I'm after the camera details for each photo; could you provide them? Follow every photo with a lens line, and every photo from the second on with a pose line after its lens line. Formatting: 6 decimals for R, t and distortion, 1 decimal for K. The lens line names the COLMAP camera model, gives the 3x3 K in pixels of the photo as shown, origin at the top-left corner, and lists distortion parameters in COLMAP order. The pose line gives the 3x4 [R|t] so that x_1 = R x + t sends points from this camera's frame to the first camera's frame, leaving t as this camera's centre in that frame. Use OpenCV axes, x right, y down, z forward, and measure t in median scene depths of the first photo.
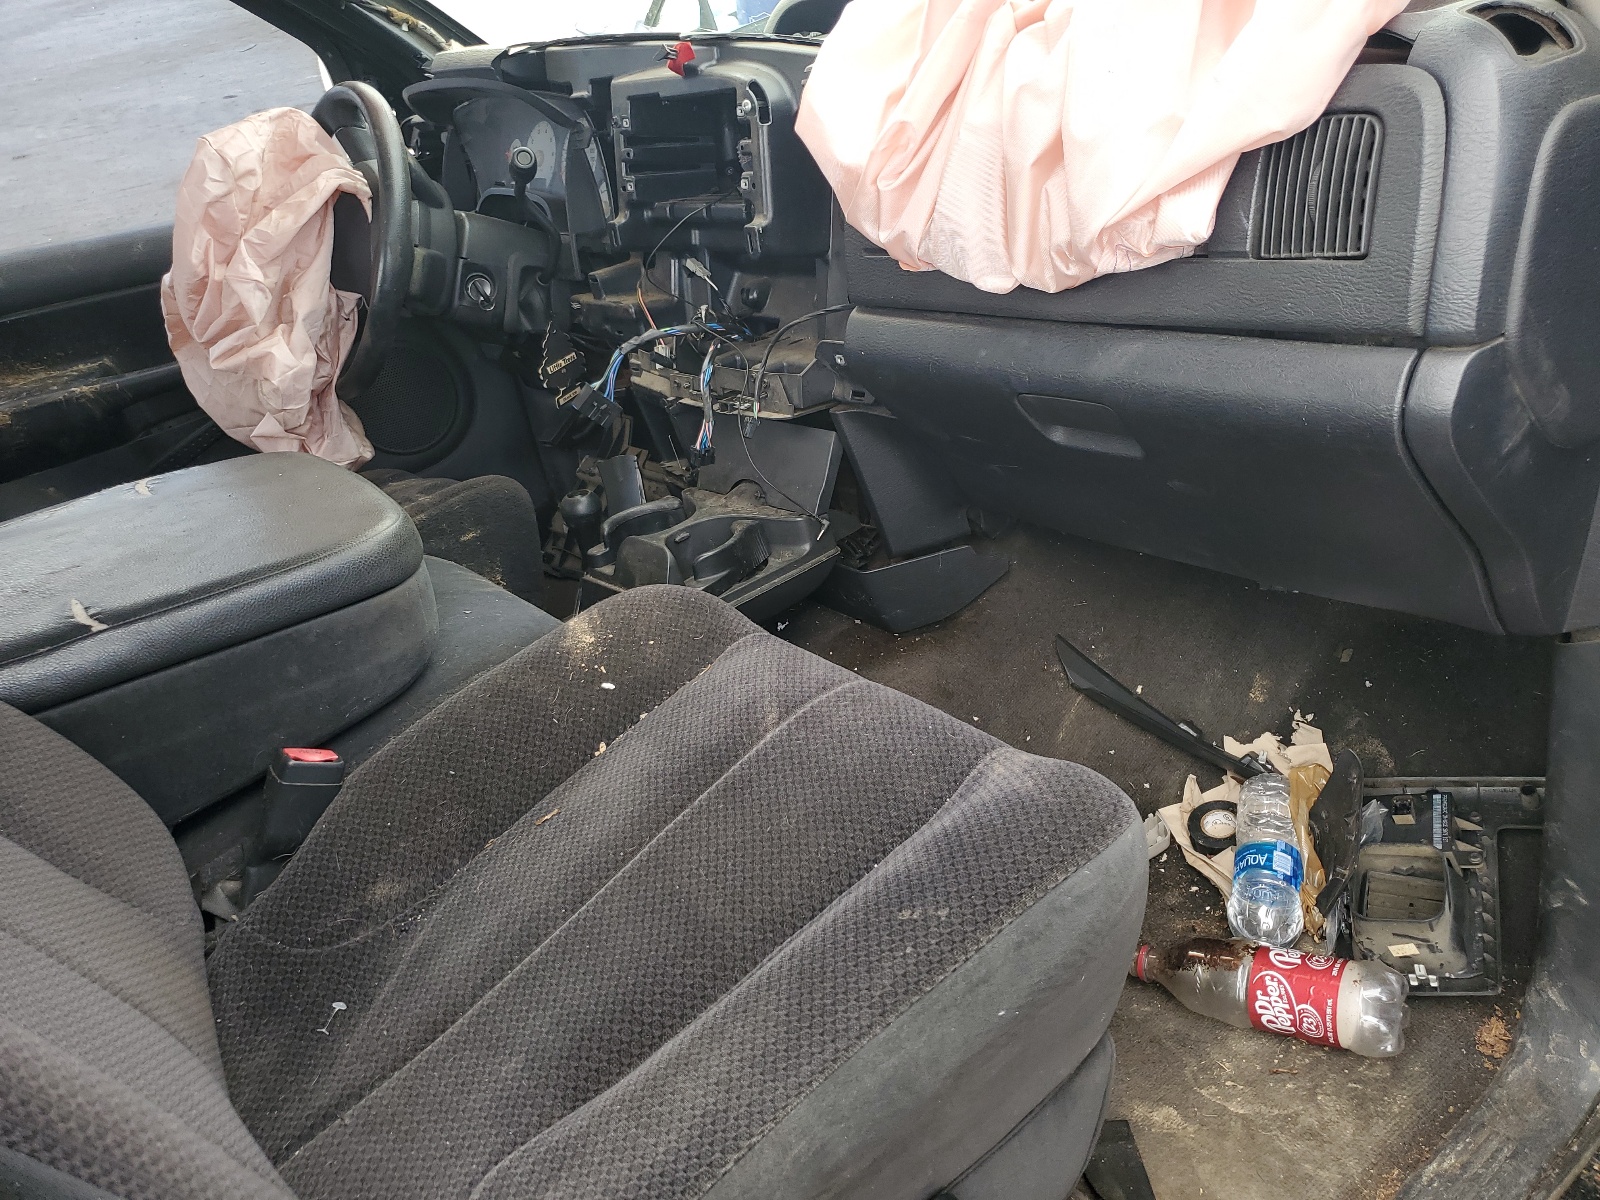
lens RADIAL K [[1302.7, 0, 807.9], [0, 1302.7, 590.7], [0, 0, 1]] dist [0.013212, 0.009675]
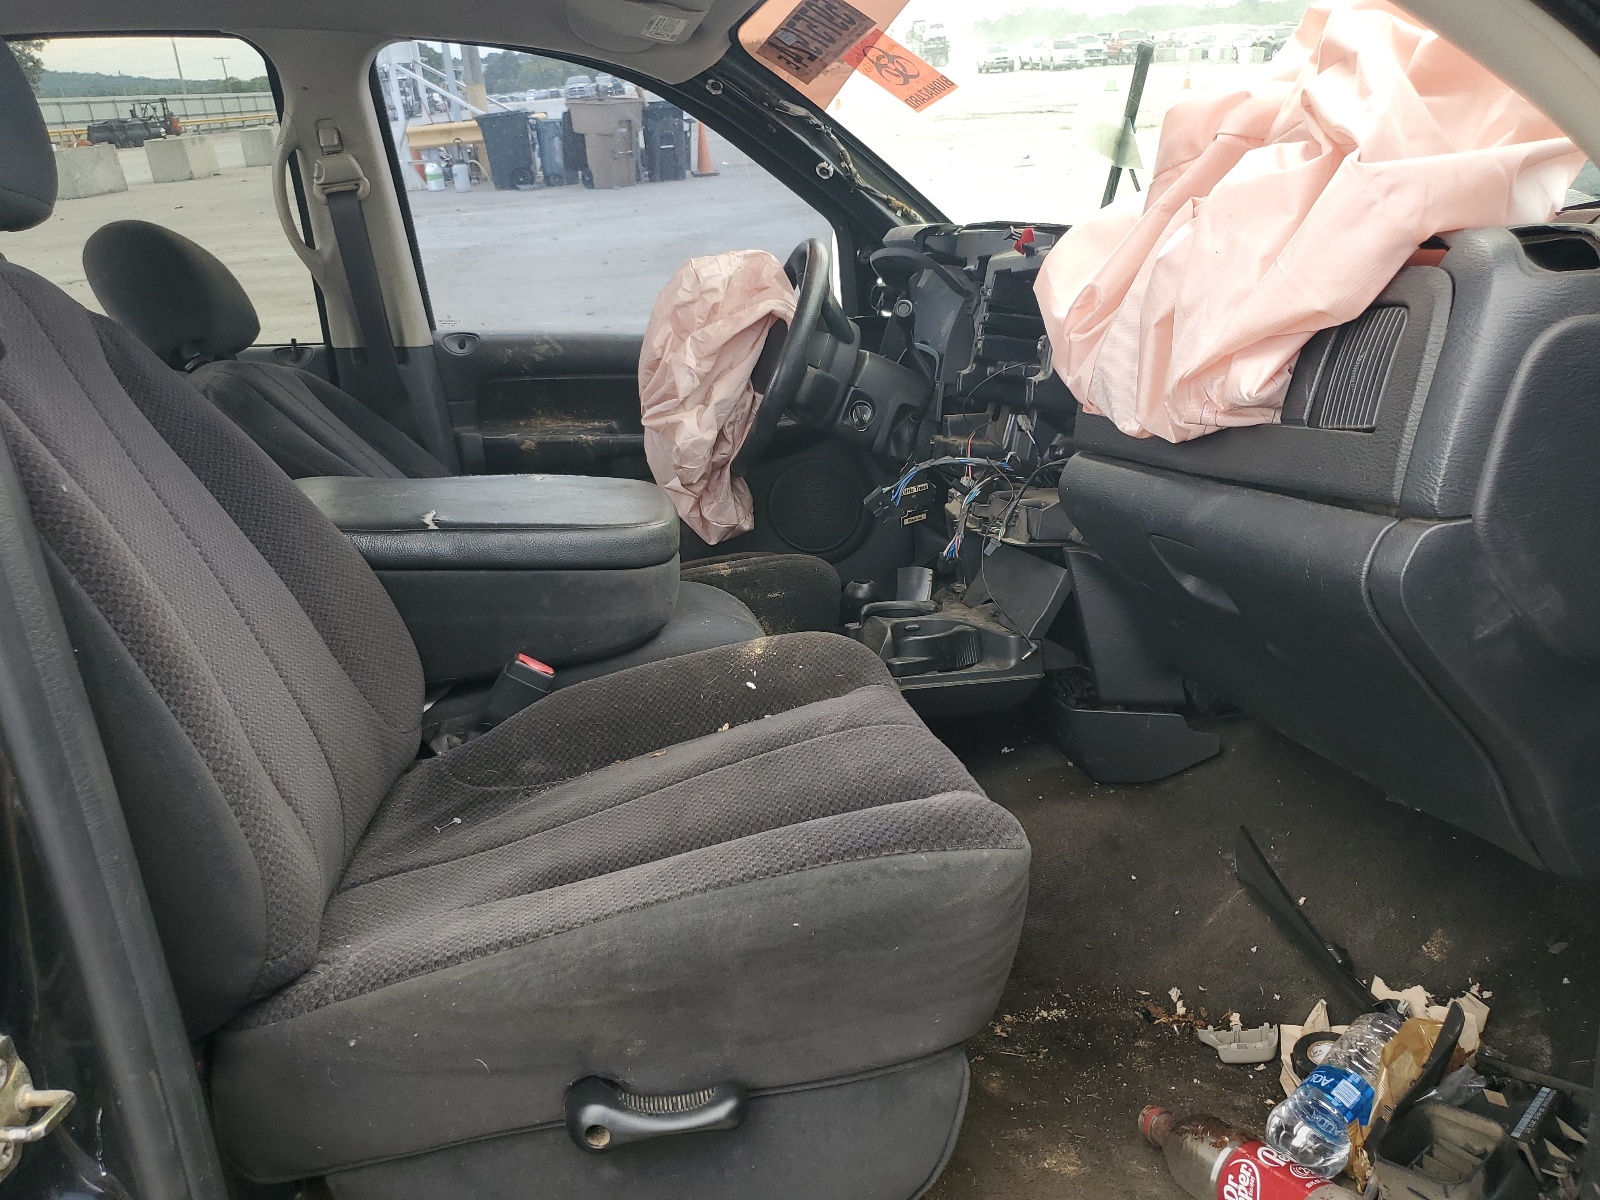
lens RADIAL K [[1324.8, 0, 776.3], [0, 1324.8, 603.6], [0, 0, 1]] dist [0.100463, -0.090503]
pose [[0.857462, 0.243439, -0.453316, 0.331414], [-0.316052, 0.944400, -0.090663, 0.084409], [0.406041, 0.221012, 0.886727, -0.096738]]
